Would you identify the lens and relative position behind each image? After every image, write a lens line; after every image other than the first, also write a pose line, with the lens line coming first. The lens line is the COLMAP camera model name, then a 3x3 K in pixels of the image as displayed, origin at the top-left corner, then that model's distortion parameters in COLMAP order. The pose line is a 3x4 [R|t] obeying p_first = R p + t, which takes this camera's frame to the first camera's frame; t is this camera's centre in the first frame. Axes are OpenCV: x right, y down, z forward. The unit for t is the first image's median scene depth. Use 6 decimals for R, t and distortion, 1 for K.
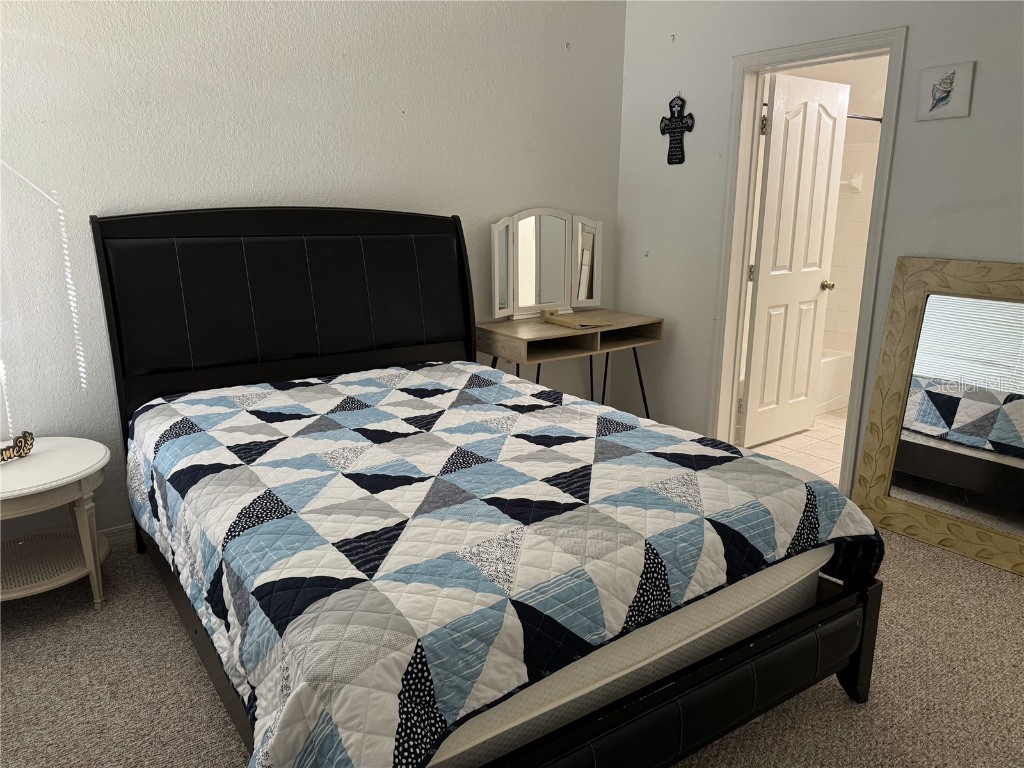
lens RADIAL K [[717.9, 0, 510.0], [0, 717.9, 390.8], [0, 0, 1]] dist [0.067218, -0.060375]
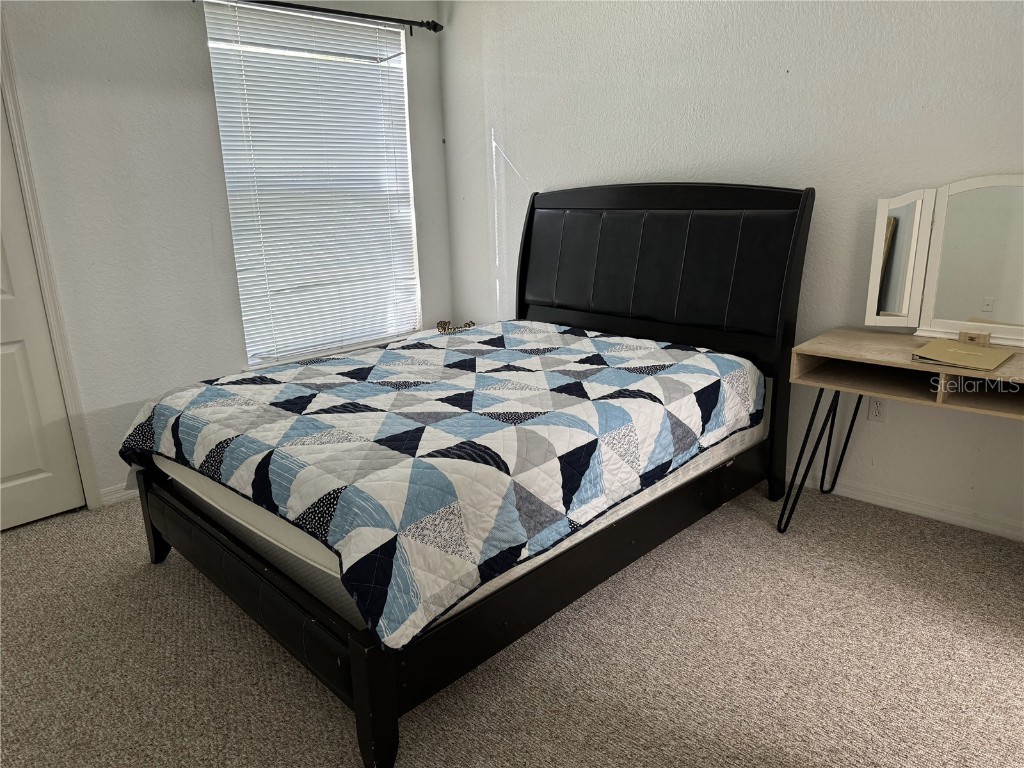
lens RADIAL K [[717.9, 0, 510.0], [0, 717.9, 390.8], [0, 0, 1]] dist [0.067218, -0.060375]
pose [[0.171661, 0.256125, -0.951279, 1.043550], [-0.225402, 0.950210, 0.215163, -0.186174], [0.959024, 0.177486, 0.220846, 0.788813]]
